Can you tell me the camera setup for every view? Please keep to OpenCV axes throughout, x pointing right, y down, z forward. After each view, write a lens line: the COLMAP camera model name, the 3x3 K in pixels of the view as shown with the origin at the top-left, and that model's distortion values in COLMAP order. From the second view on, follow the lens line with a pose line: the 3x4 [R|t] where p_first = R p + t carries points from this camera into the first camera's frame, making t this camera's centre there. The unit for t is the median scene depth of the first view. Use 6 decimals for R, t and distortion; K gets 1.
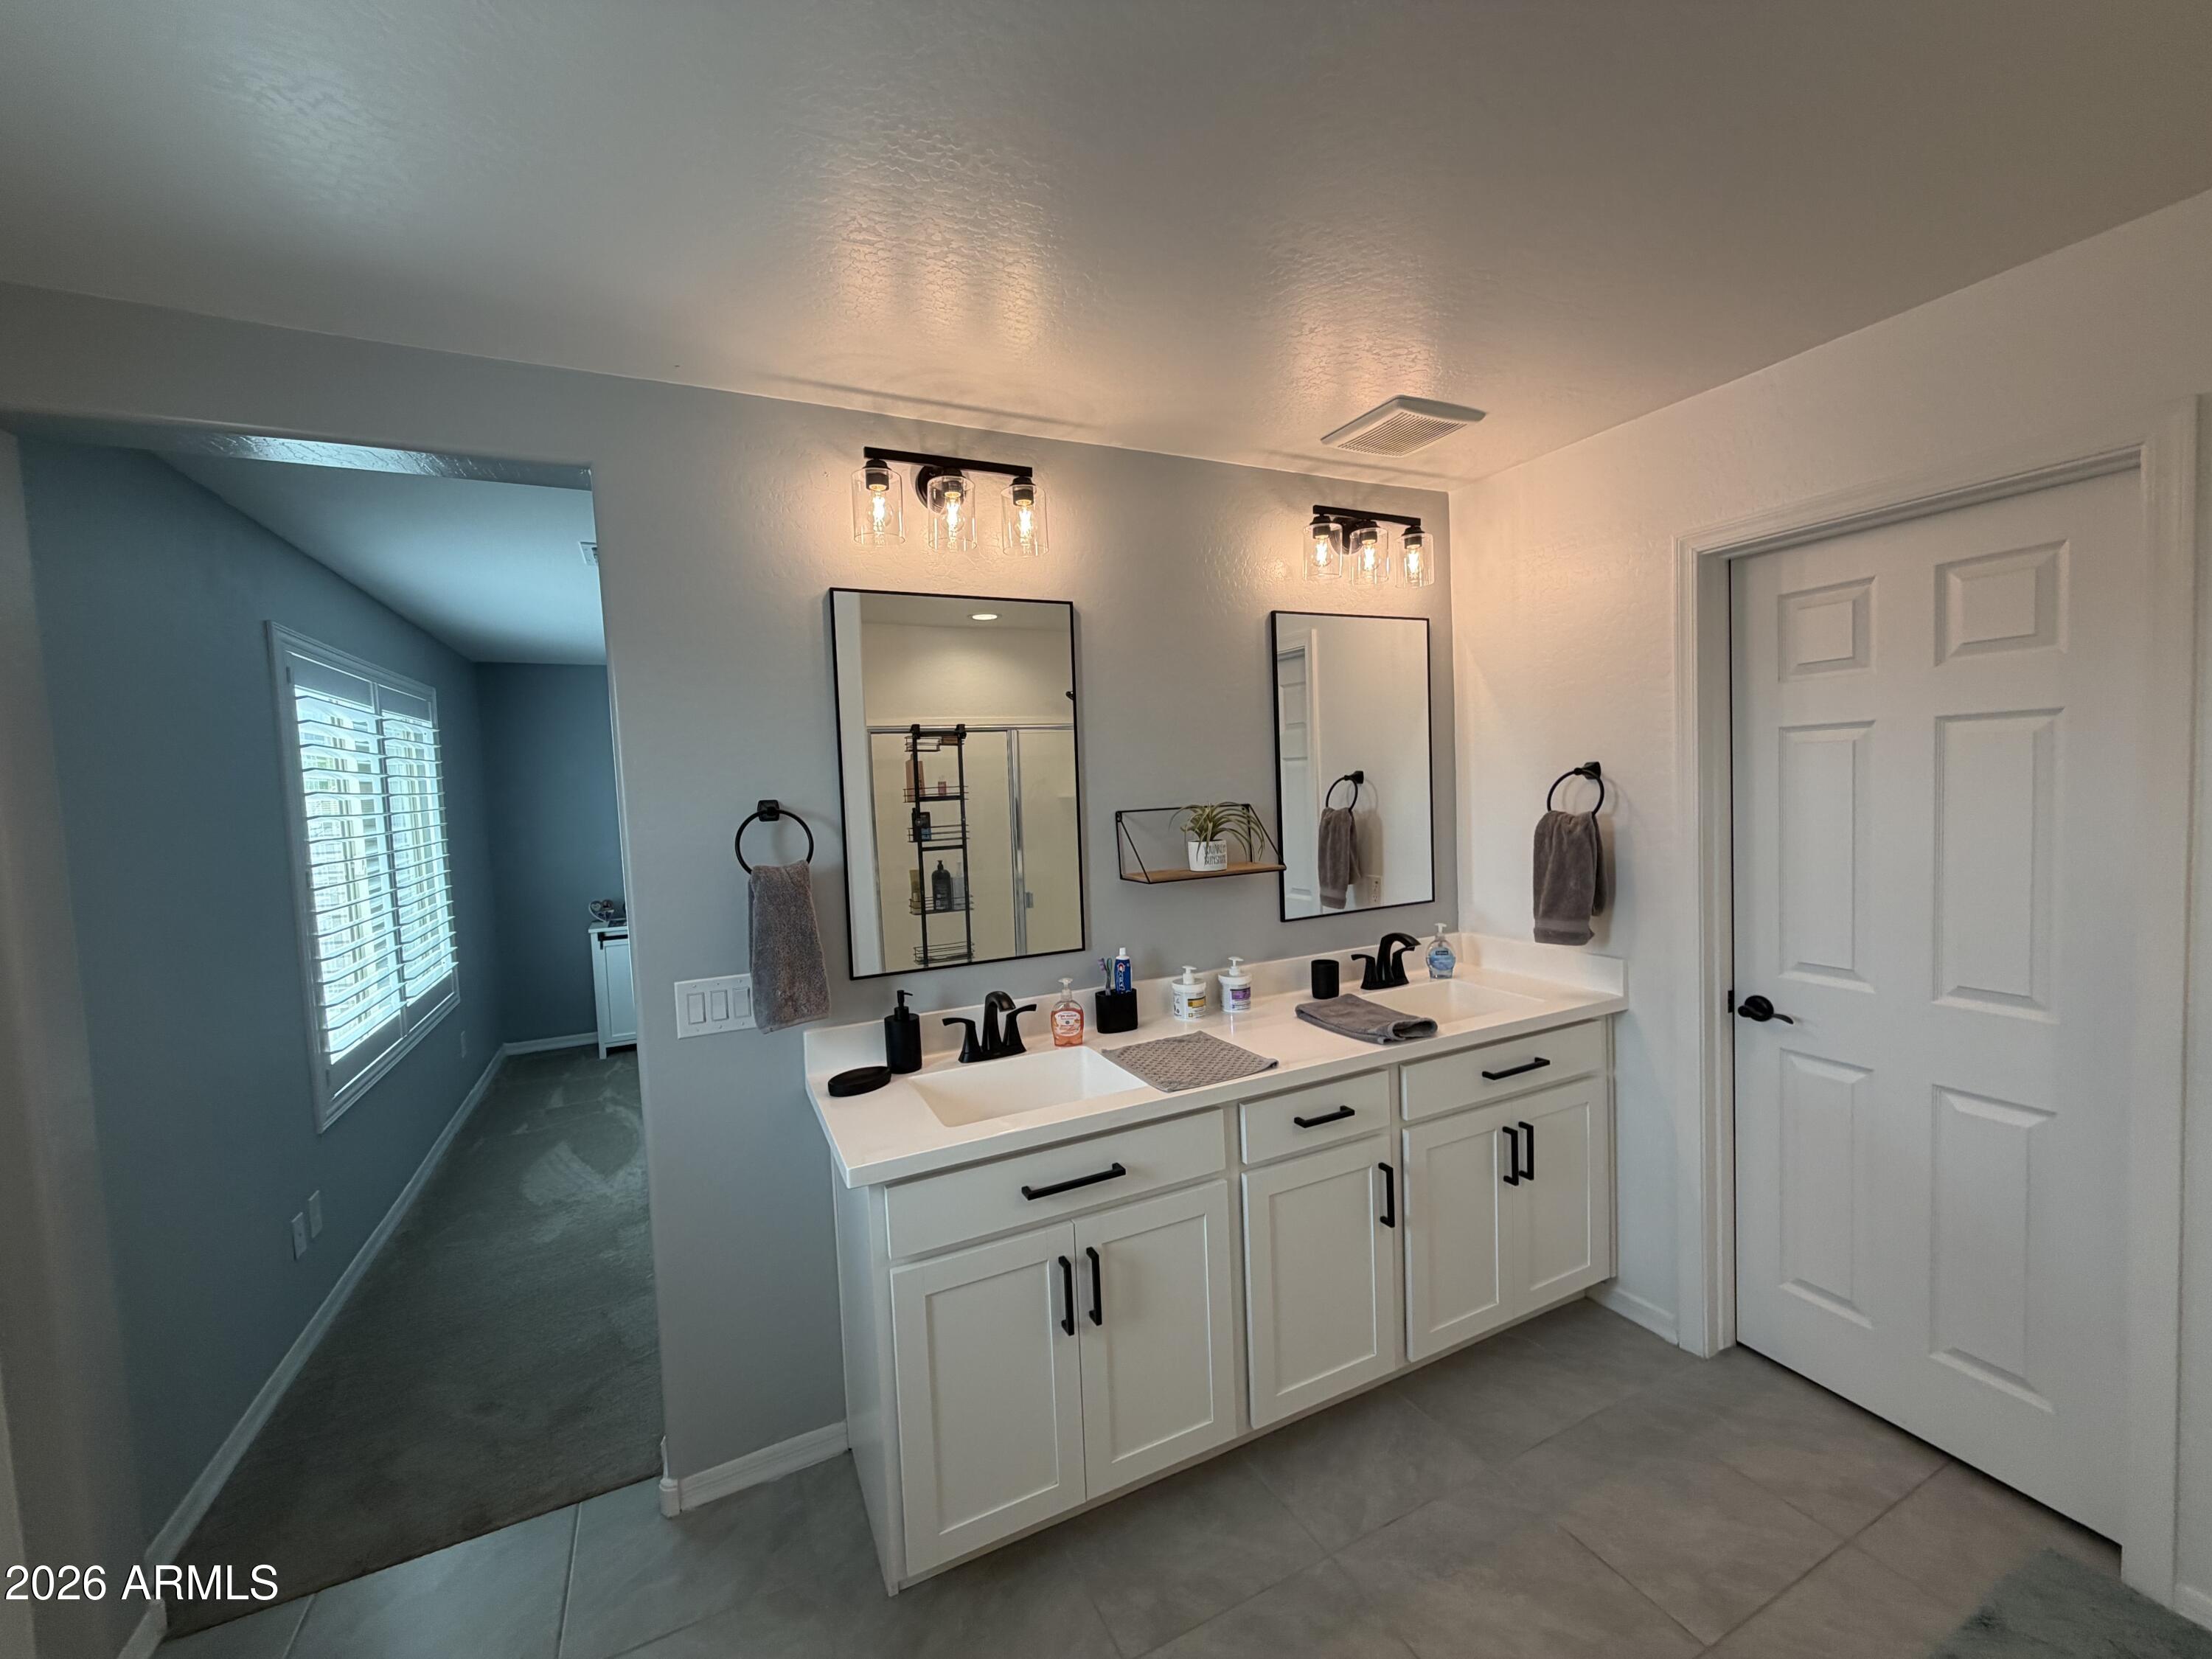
lens RADIAL K [[879.5, 0, 1104.7], [0, 879.5, 834.2], [0, 0, 1]] dist [0.004797, -0.000324]
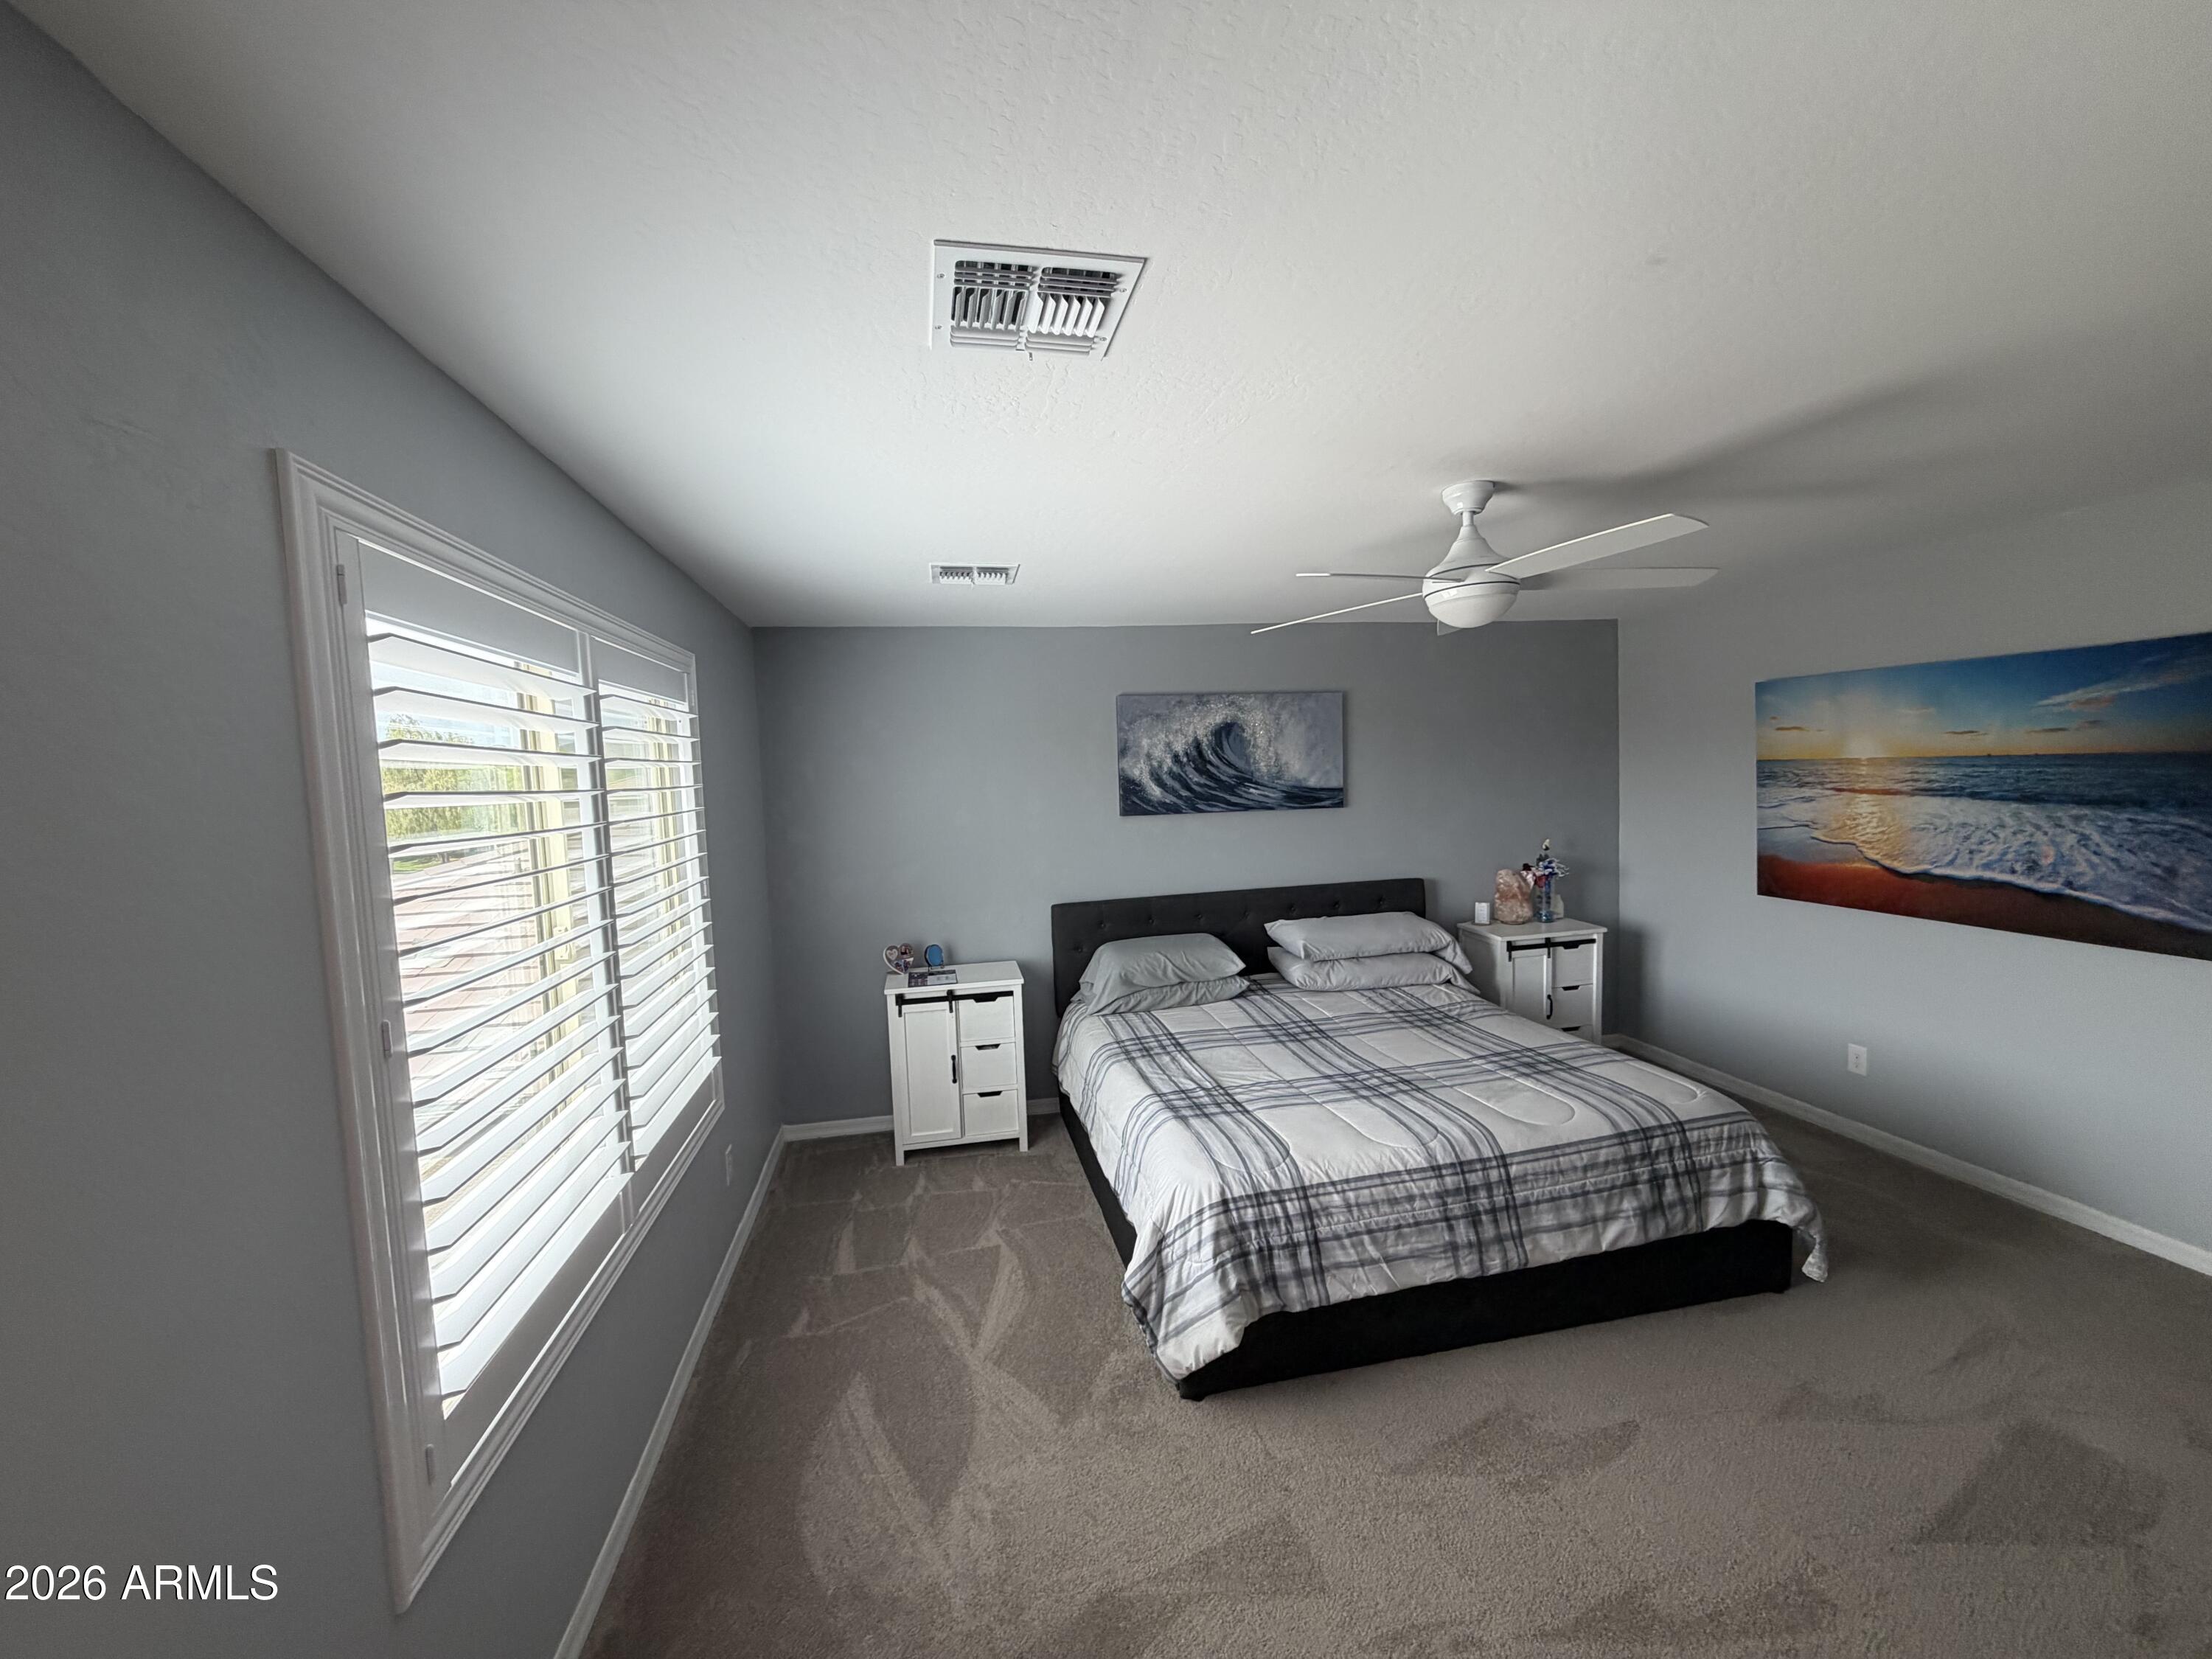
lens RADIAL K [[879.5, 0, 1102.5], [0, 879.5, 827.9], [0, 0, 1]] dist [0.004797, -0.000324]
pose [[0.966494, 0.013827, -0.256318, -0.309797], [-0.011406, 0.999875, 0.010933, -0.047612], [0.256437, -0.007643, 0.966531, 0.469548]]
